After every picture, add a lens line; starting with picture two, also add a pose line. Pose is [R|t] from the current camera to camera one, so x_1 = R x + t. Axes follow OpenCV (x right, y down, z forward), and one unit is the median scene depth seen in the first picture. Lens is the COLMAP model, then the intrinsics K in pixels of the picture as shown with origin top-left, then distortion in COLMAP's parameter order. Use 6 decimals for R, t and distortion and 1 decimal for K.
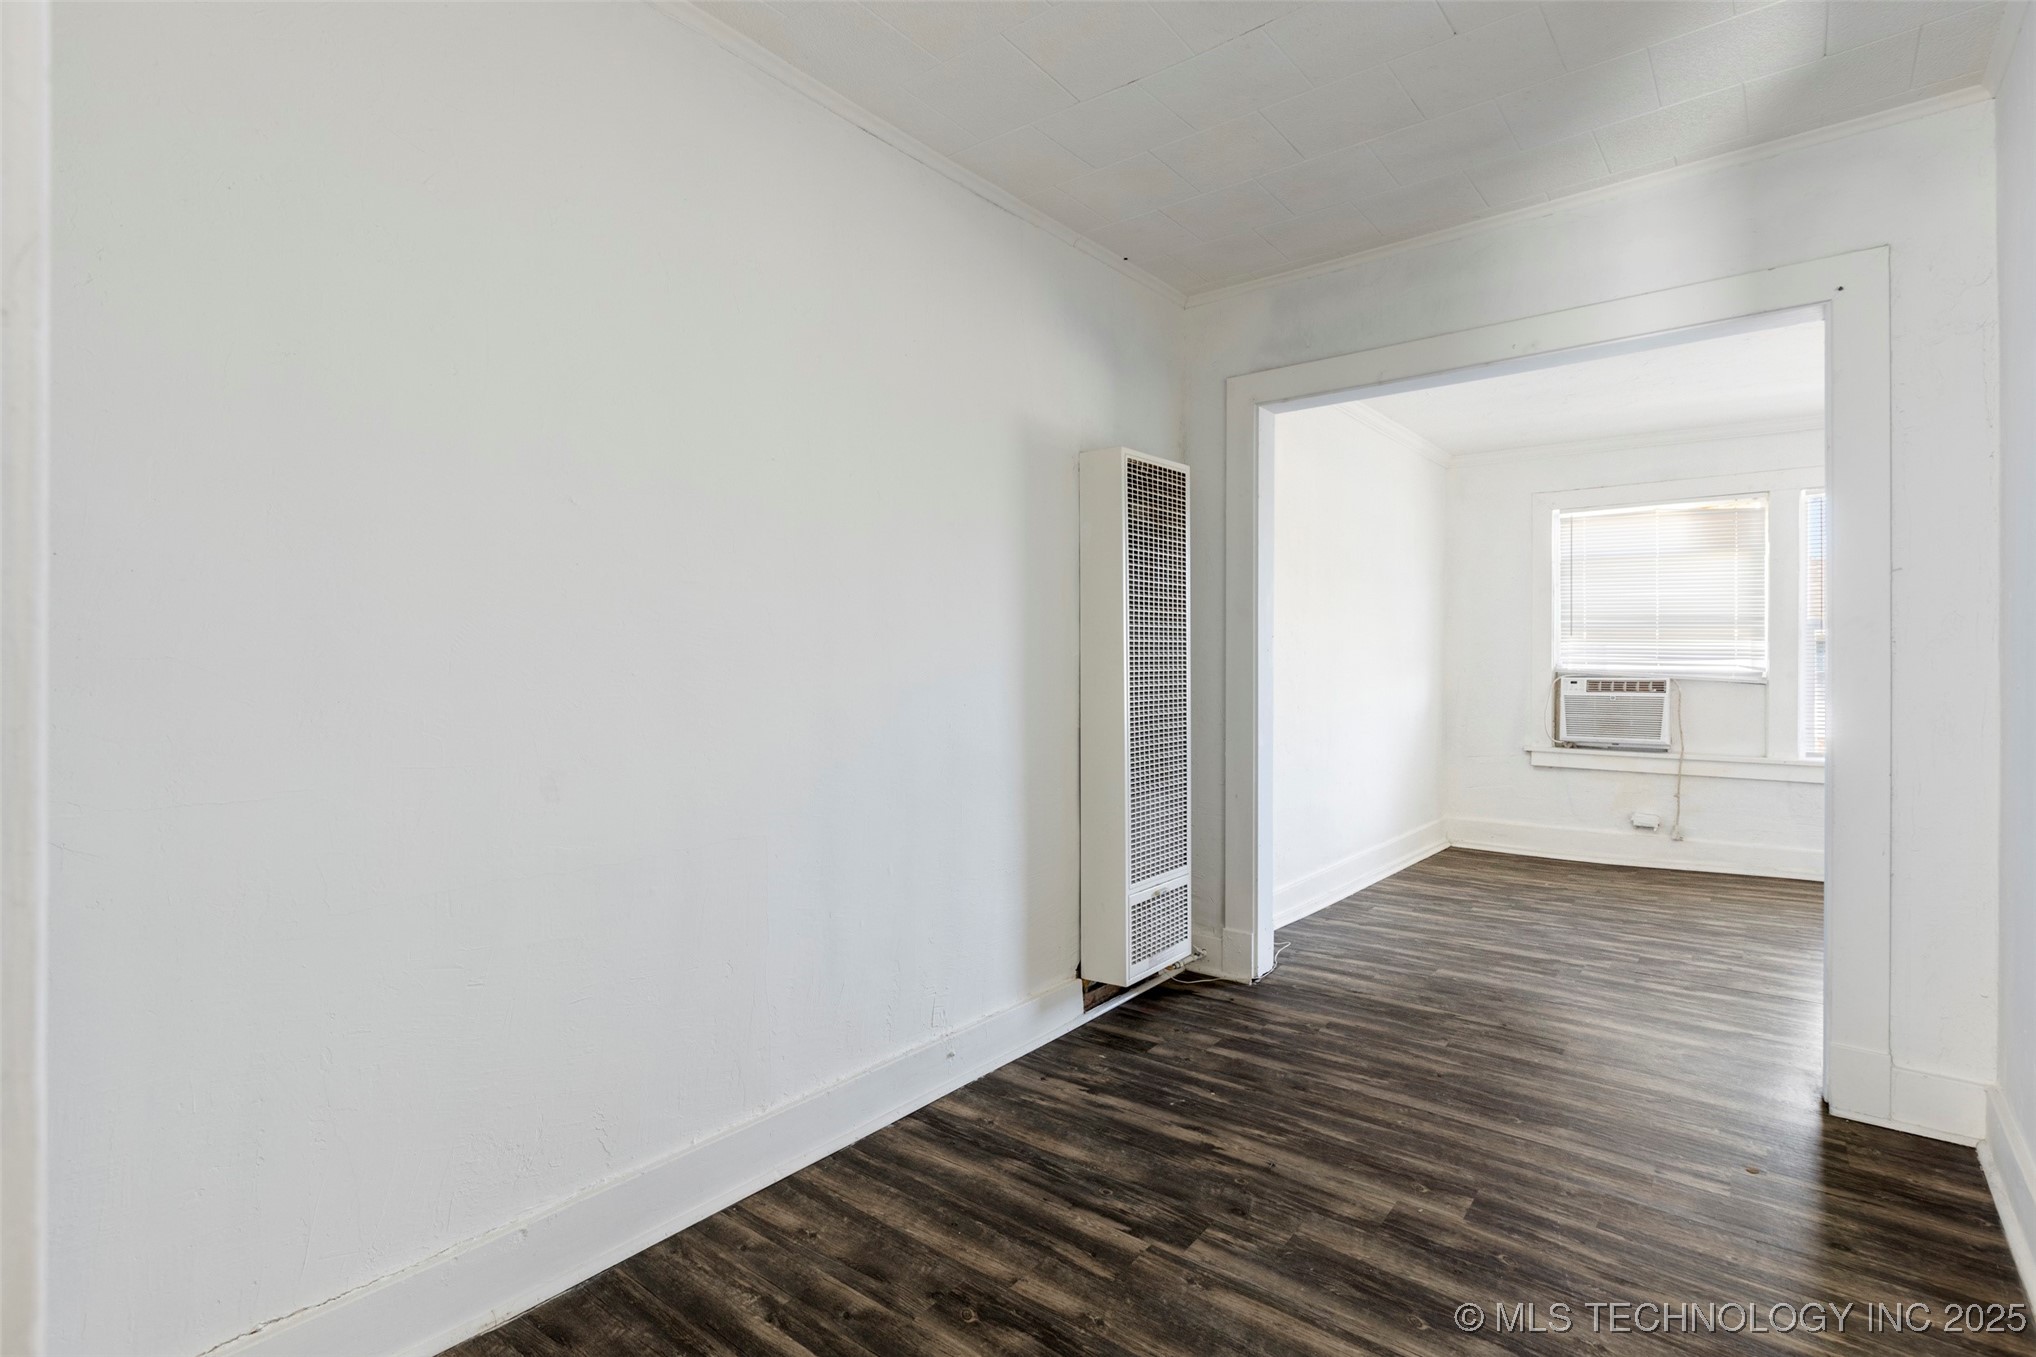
lens RADIAL K [[973.1, 0, 1013.2], [0, 973.1, 666.3], [0, 0, 1]] dist [0.003815, 0.000196]
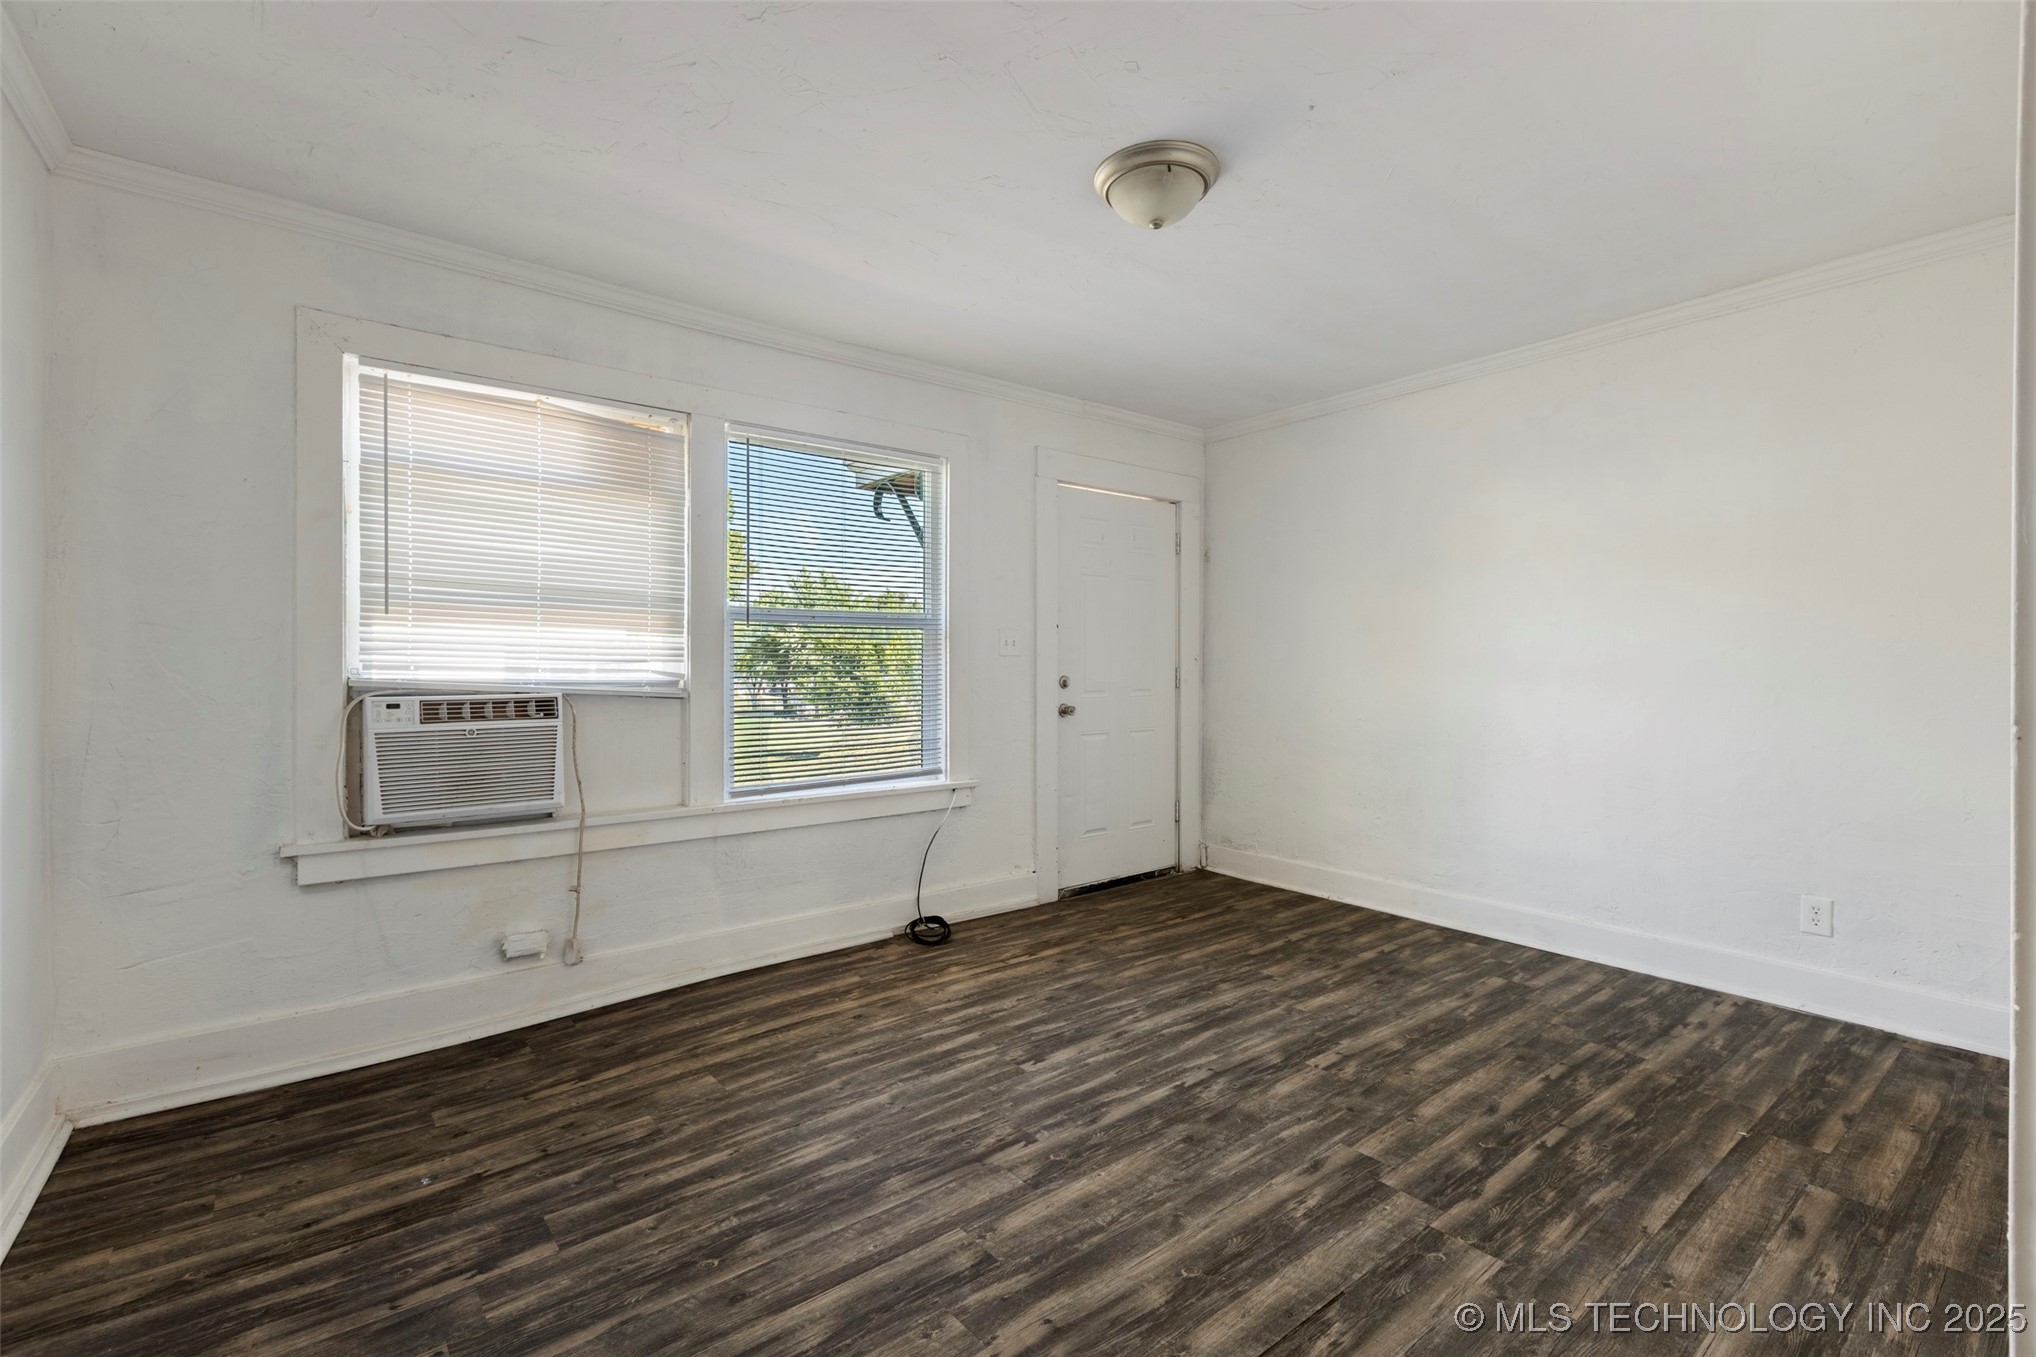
lens RADIAL K [[935.5, 0, 1017.9], [0, 935.5, 668.2], [0, 0, 1]] dist [0.002431, -0.001004]
pose [[0.221277, -0.008141, 0.975177, 0.179589], [0.003191, 0.999966, 0.007624, -0.006305], [-0.975206, 0.001425, 0.221295, 0.596636]]
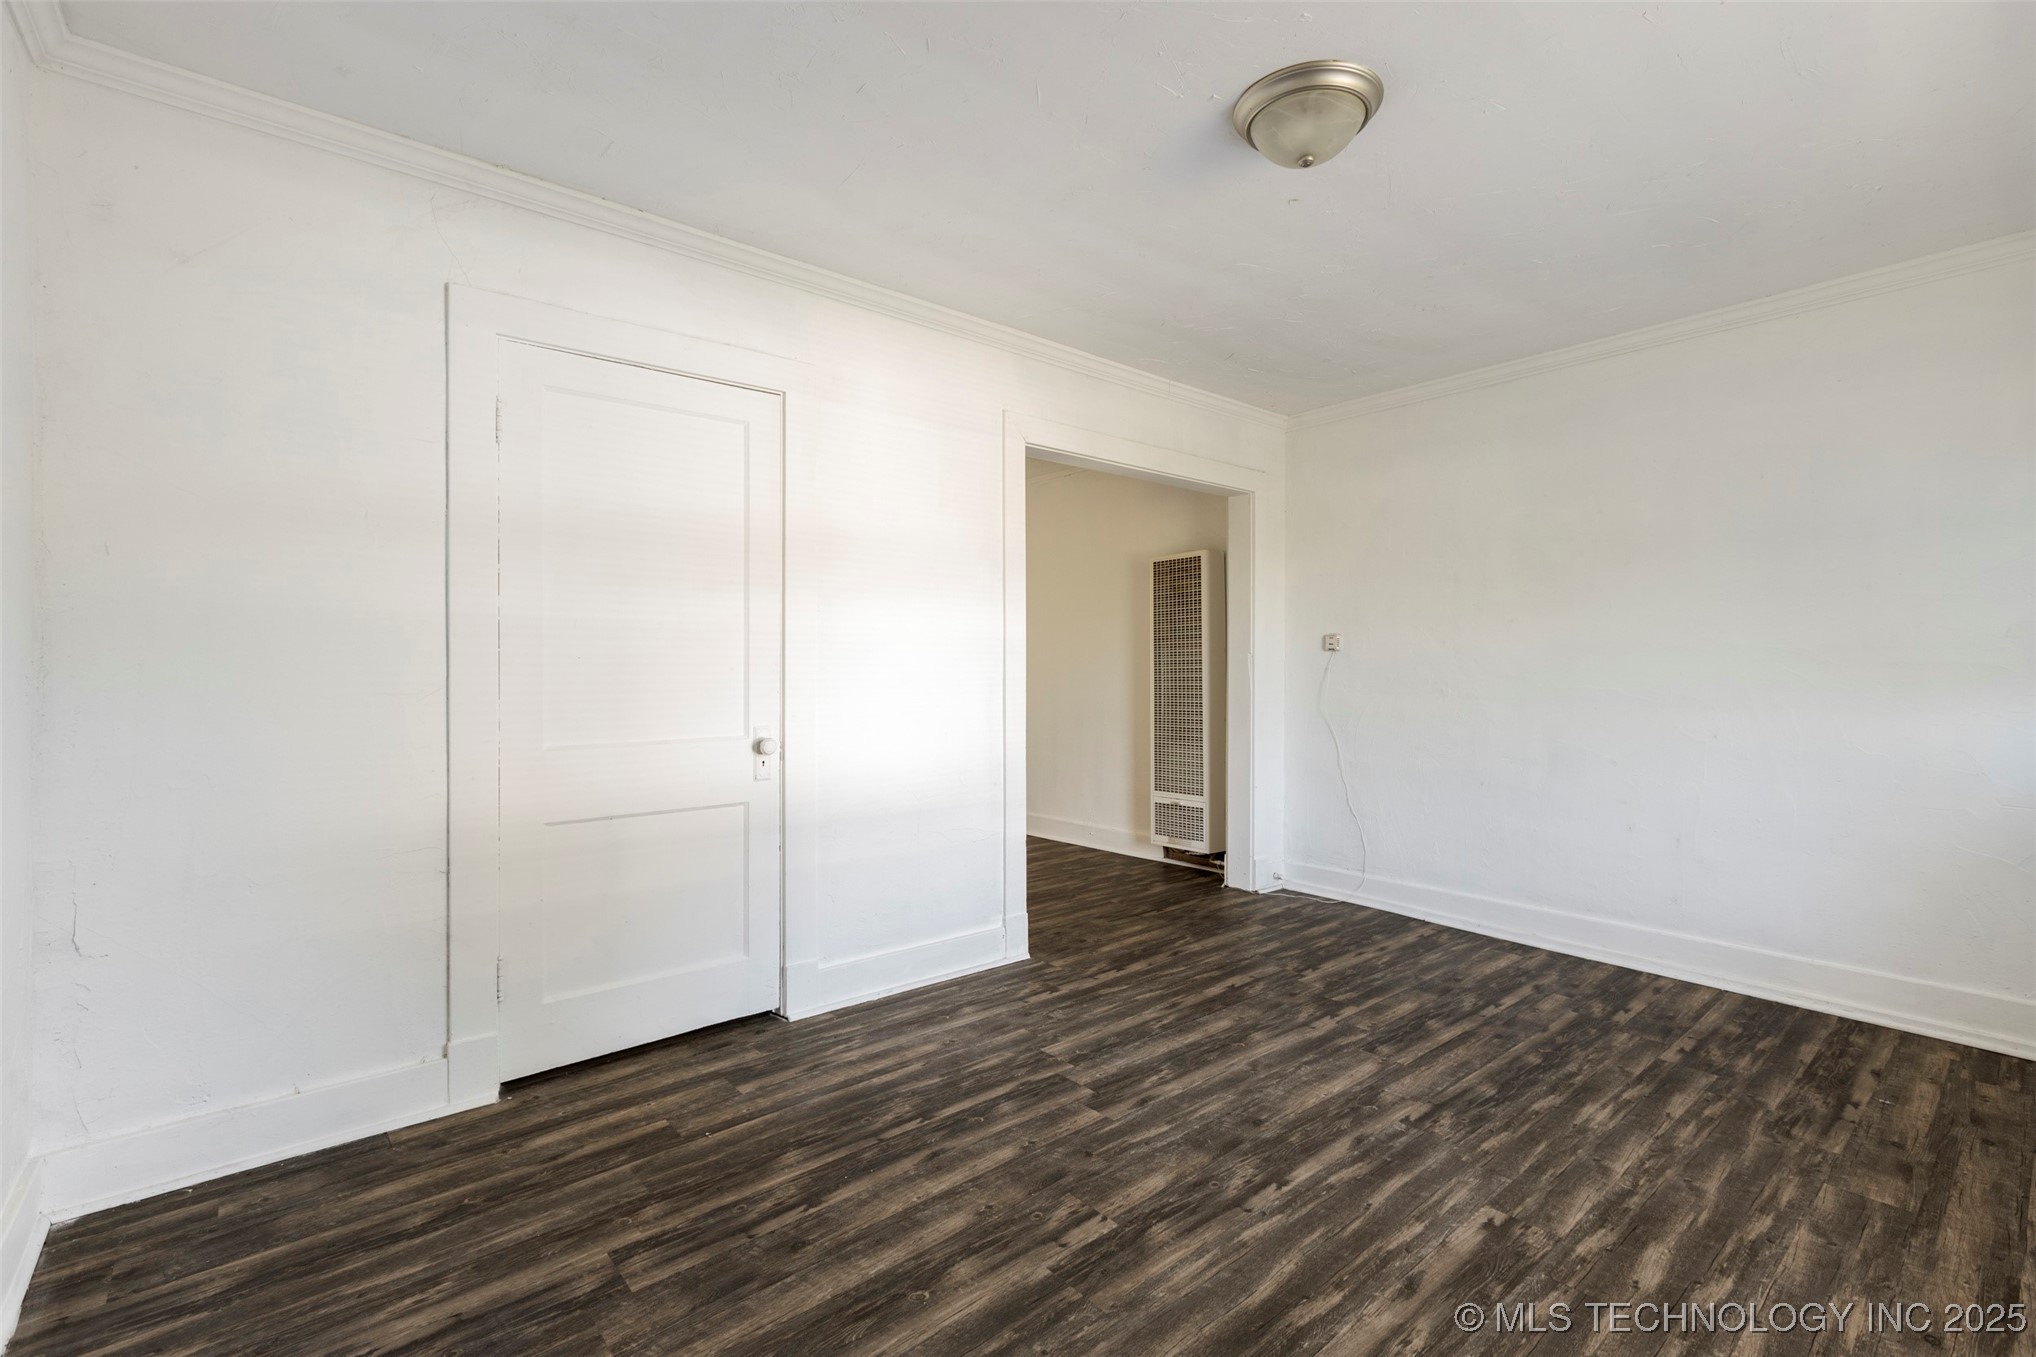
lens RADIAL K [[935.5, 0, 1014.8], [0, 935.5, 671.8], [0, 0, 1]] dist [0.002431, -0.001004]
pose [[-0.192185, 0.000518, -0.981359, 1.047881], [-0.005866, 0.999981, 0.001676, -0.002444], [0.981341, 0.006078, -0.192179, 0.586772]]
